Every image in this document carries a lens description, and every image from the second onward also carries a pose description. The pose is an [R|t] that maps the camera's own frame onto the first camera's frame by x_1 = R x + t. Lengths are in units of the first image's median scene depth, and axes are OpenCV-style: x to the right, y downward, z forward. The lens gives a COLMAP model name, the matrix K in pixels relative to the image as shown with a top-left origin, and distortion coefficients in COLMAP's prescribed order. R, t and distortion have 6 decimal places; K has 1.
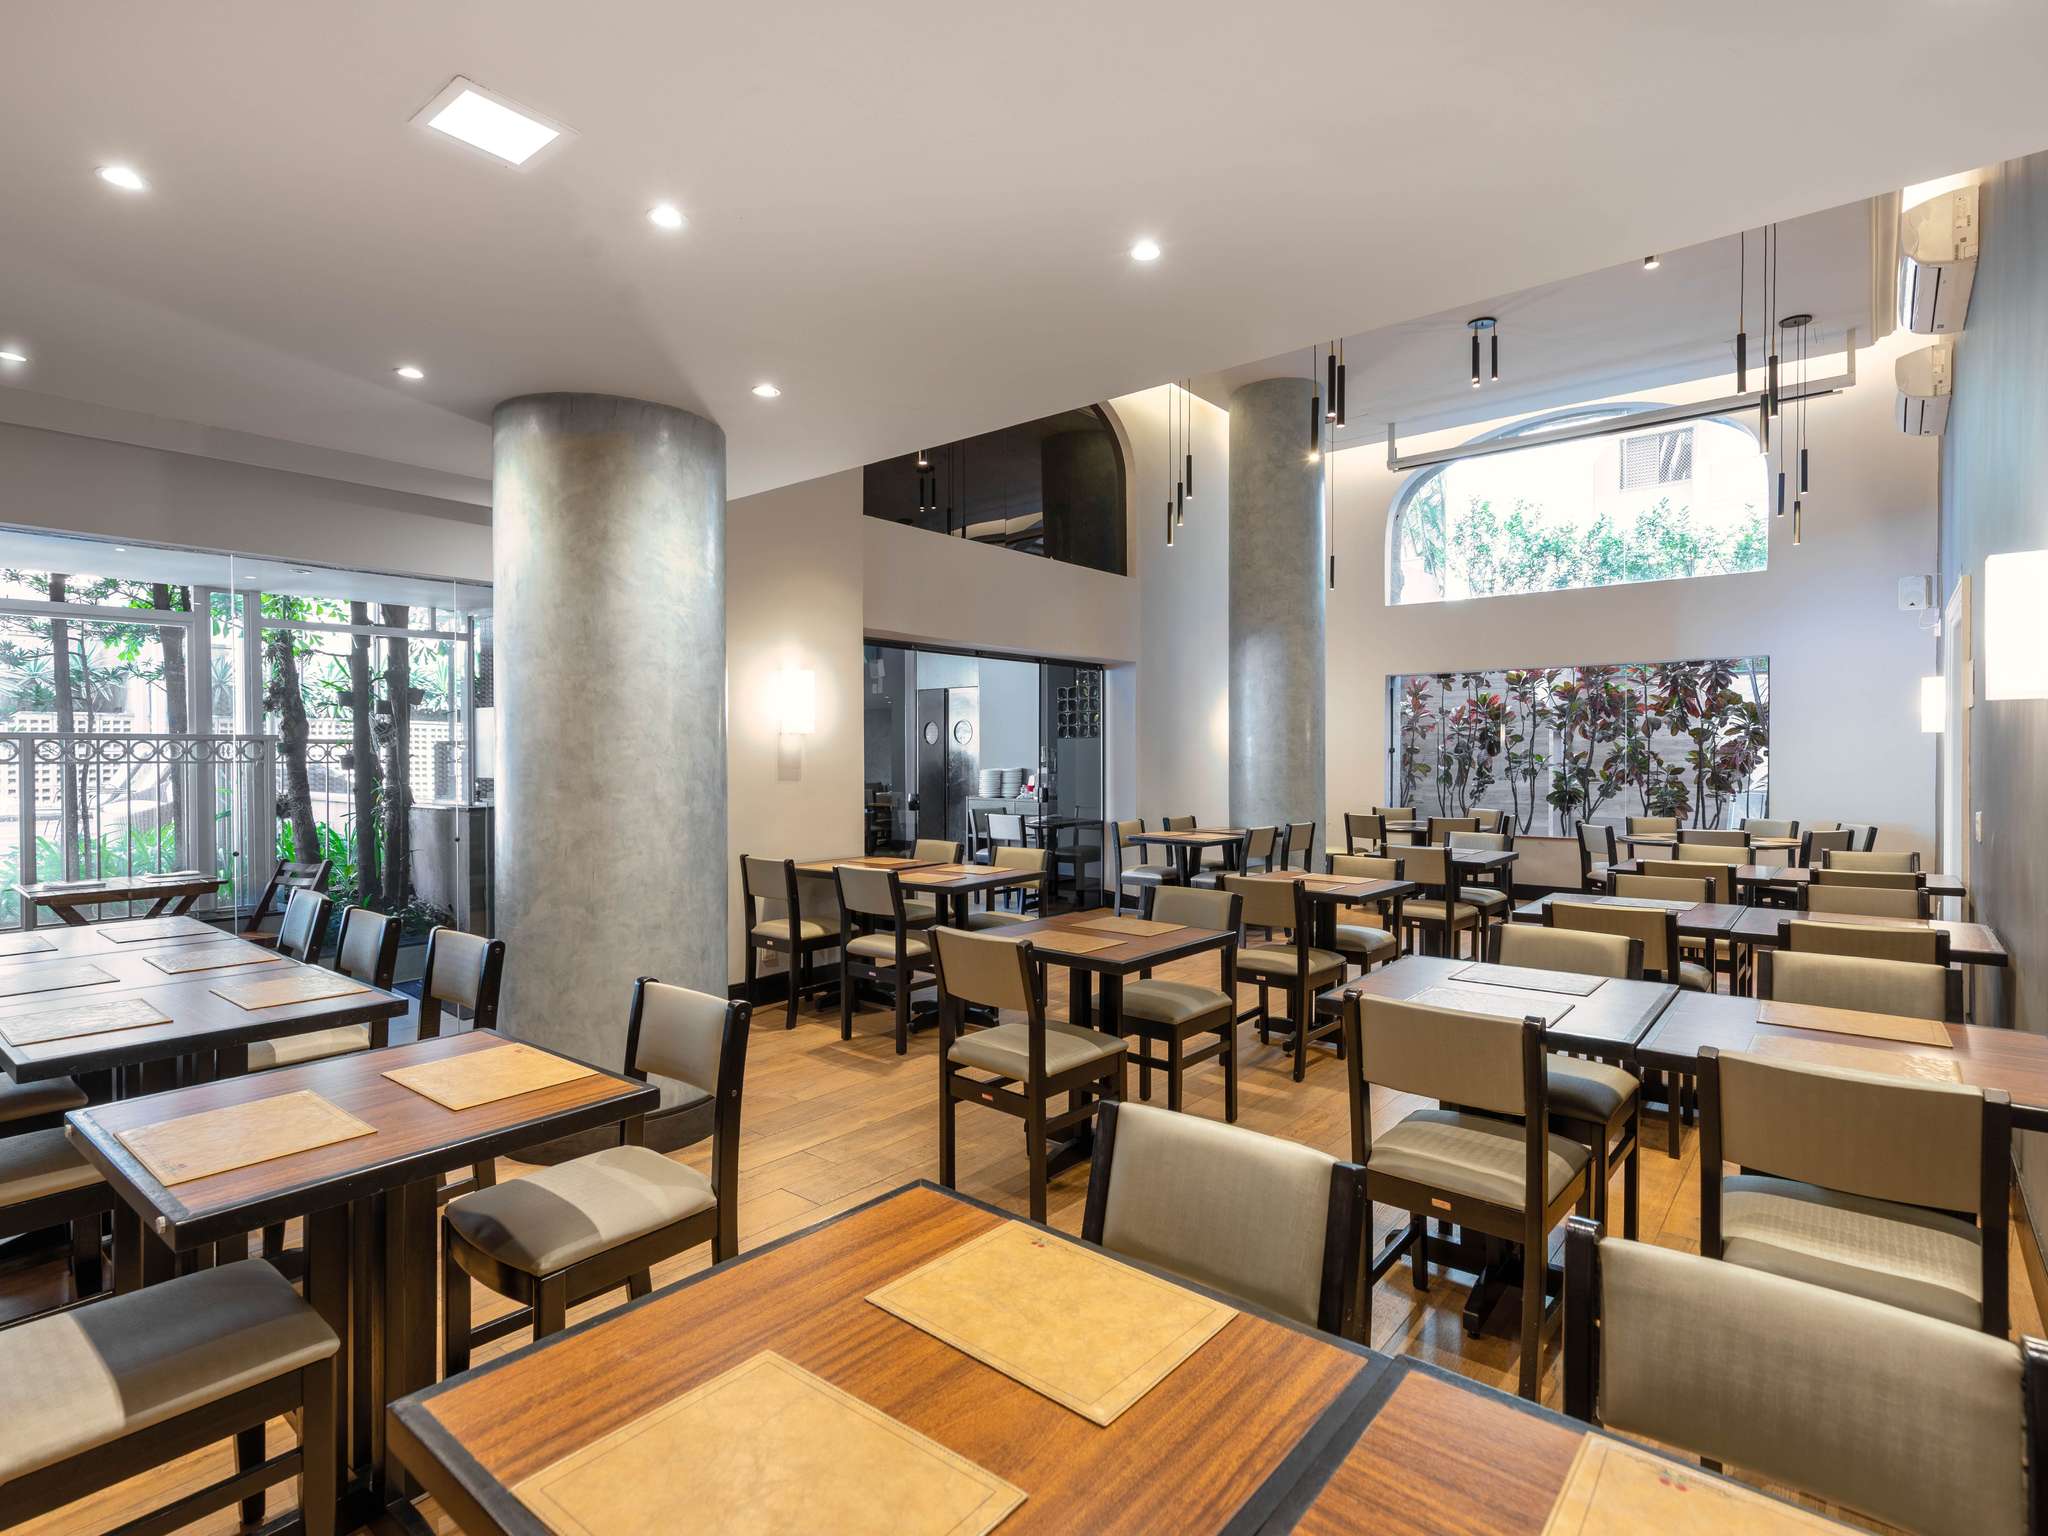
lens RADIAL K [[1038.9, 0, 1033.2], [0, 1038.9, 766.2], [0, 0, 1]] dist [0.017376, -0.006876]
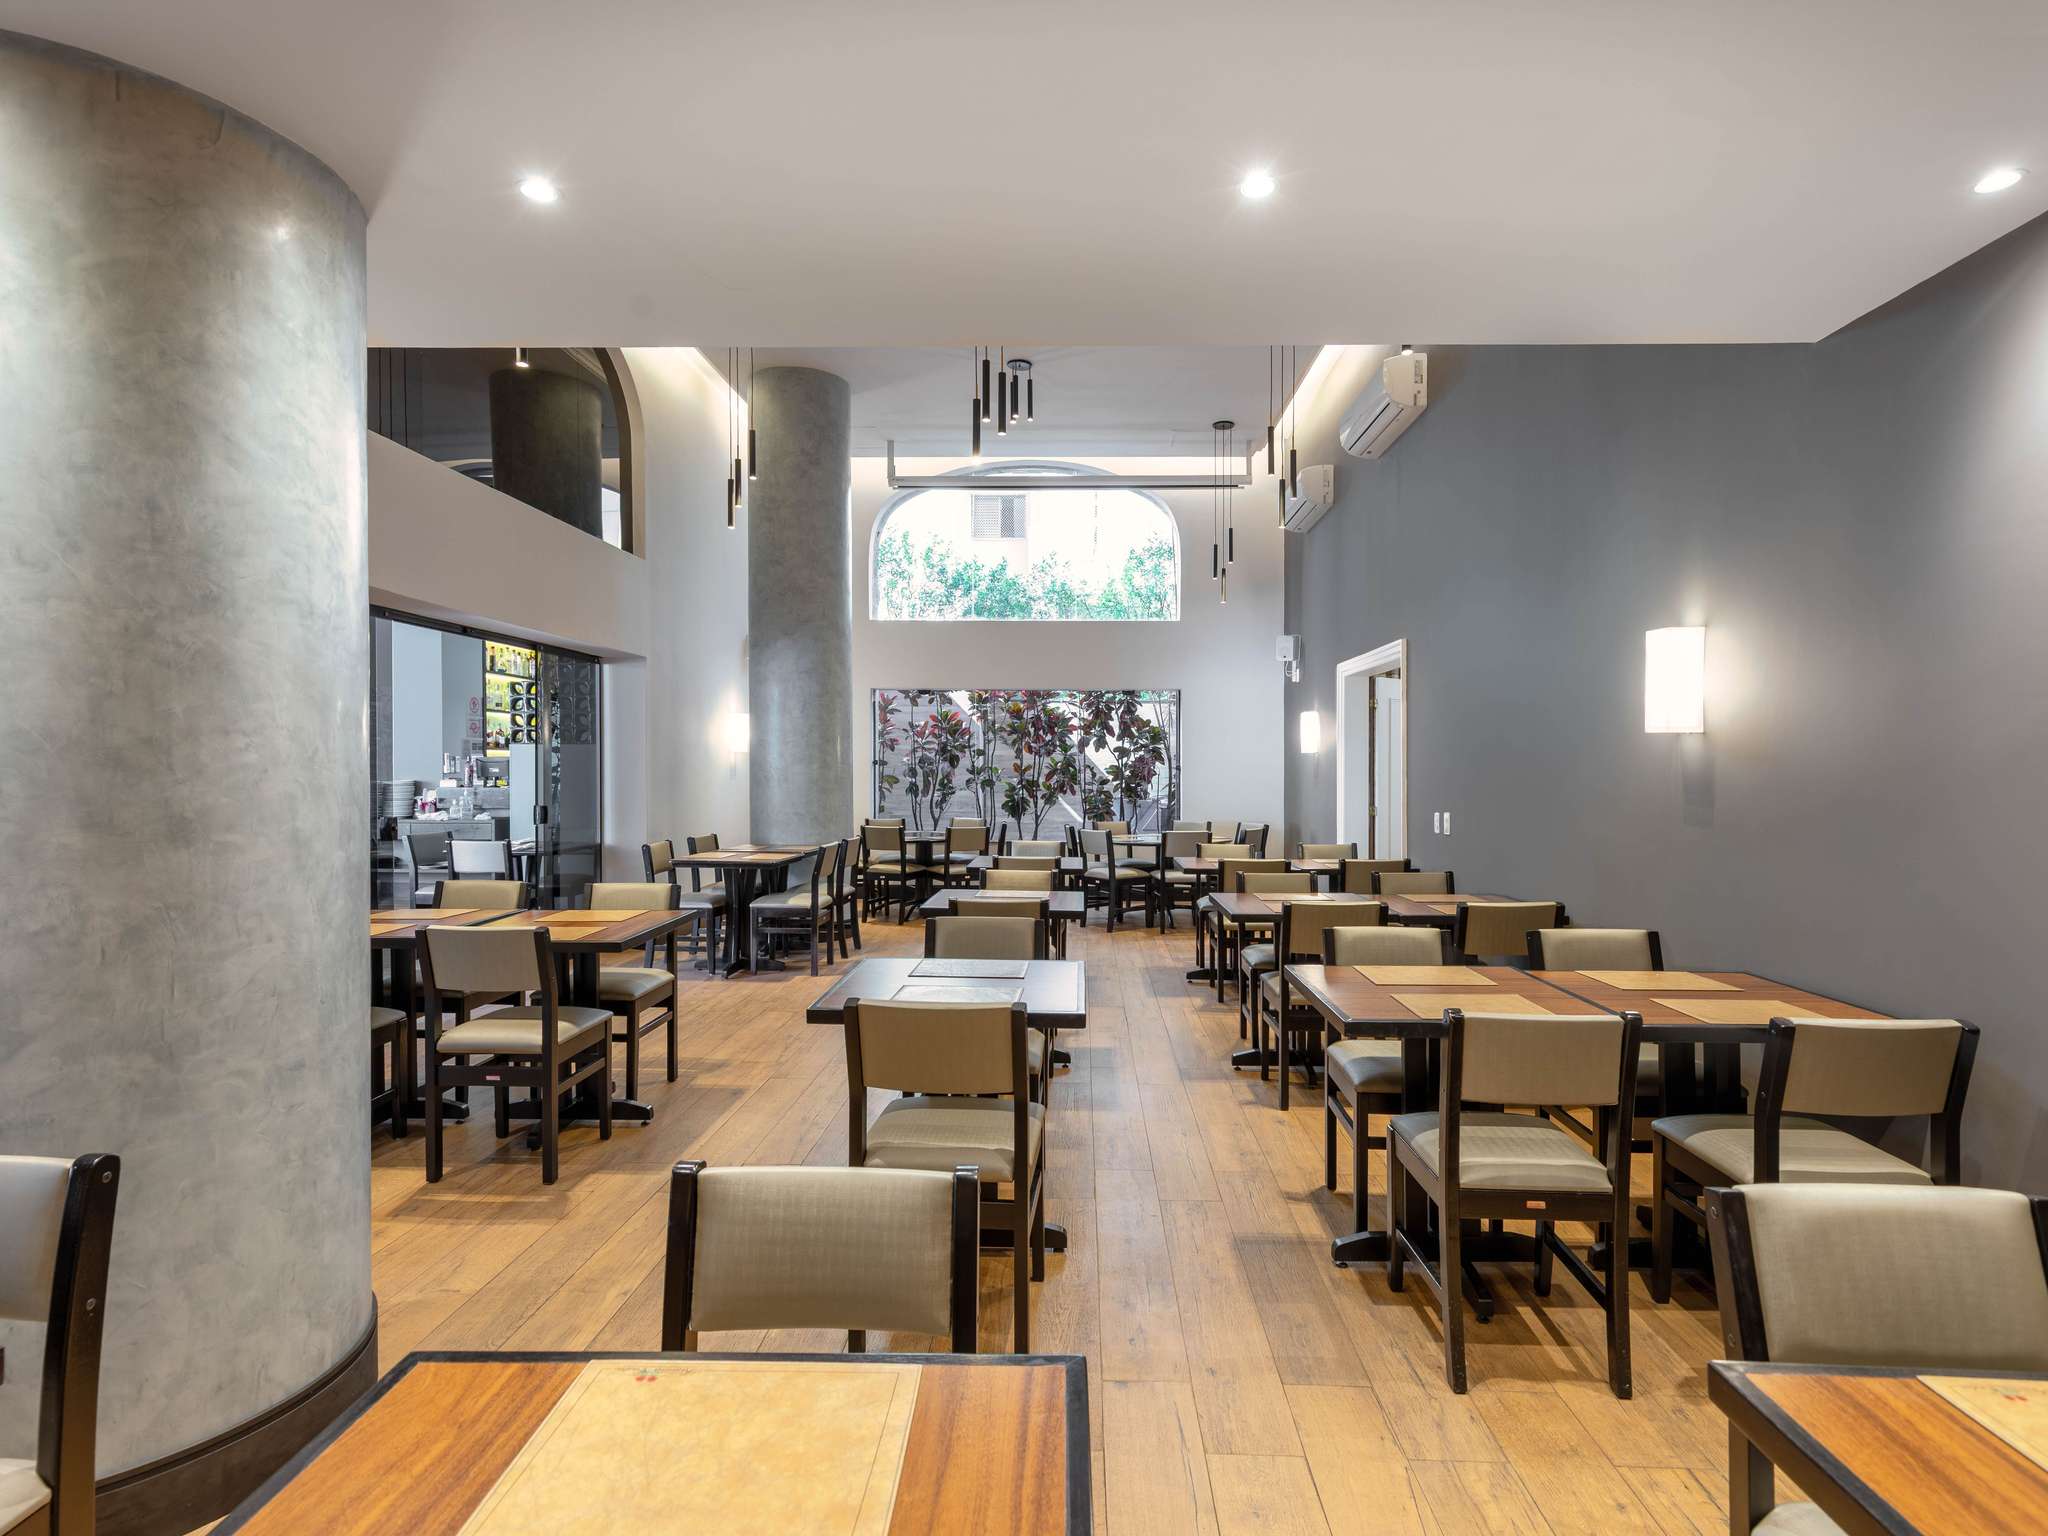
lens RADIAL K [[1022.6, 0, 1031.6], [0, 1022.6, 774.1], [0, 0, 1]] dist [0.007925, -0.000657]
pose [[0.788500, 0.000872, 0.615034, -0.370021], [0.000748, 0.999997, -0.002377, -0.003015], [-0.615034, 0.002334, 0.788497, 0.295297]]
